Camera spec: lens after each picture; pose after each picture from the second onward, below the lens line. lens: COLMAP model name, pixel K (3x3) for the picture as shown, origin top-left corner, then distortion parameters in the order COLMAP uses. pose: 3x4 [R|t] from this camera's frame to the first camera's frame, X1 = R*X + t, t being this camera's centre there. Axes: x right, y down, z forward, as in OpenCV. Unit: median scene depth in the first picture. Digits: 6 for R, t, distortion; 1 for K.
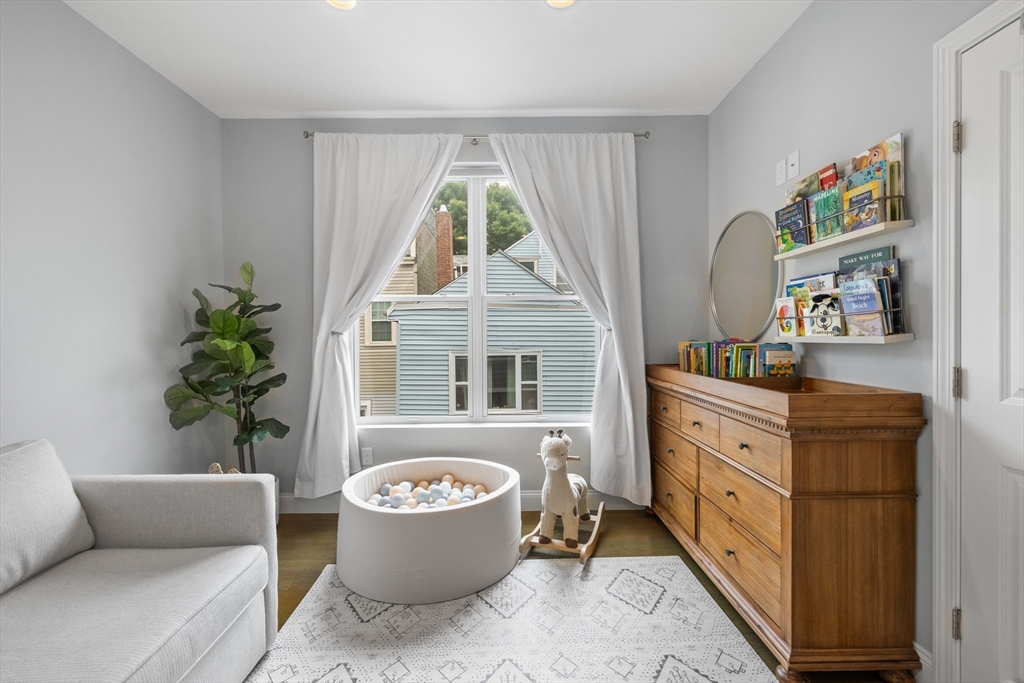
lens RADIAL K [[438.9, 0, 515.1], [0, 438.9, 341.5], [0, 0, 1]] dist [0.002597, -0.000847]
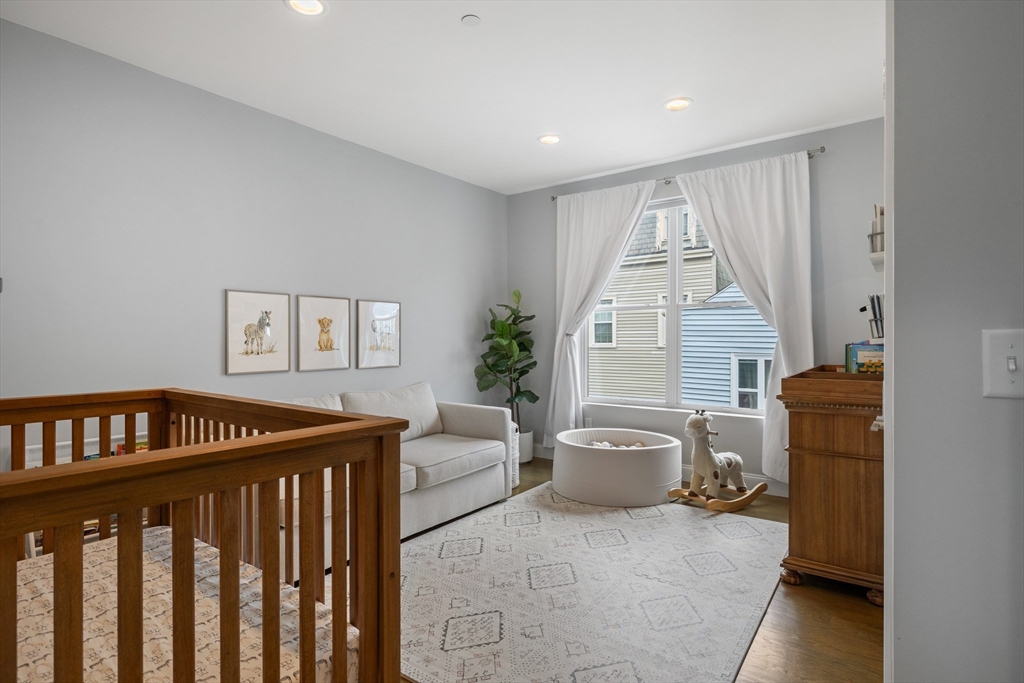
lens RADIAL K [[517.2, 0, 511.8], [0, 517.2, 338.8], [0, 0, 1]] dist [-0.002246, -0.000064]
pose [[0.797638, 0.007572, -0.603089, 0.524384], [-0.012447, 0.999915, -0.003909, 0.004020], [0.603008, 0.010624, 0.797664, -0.515263]]
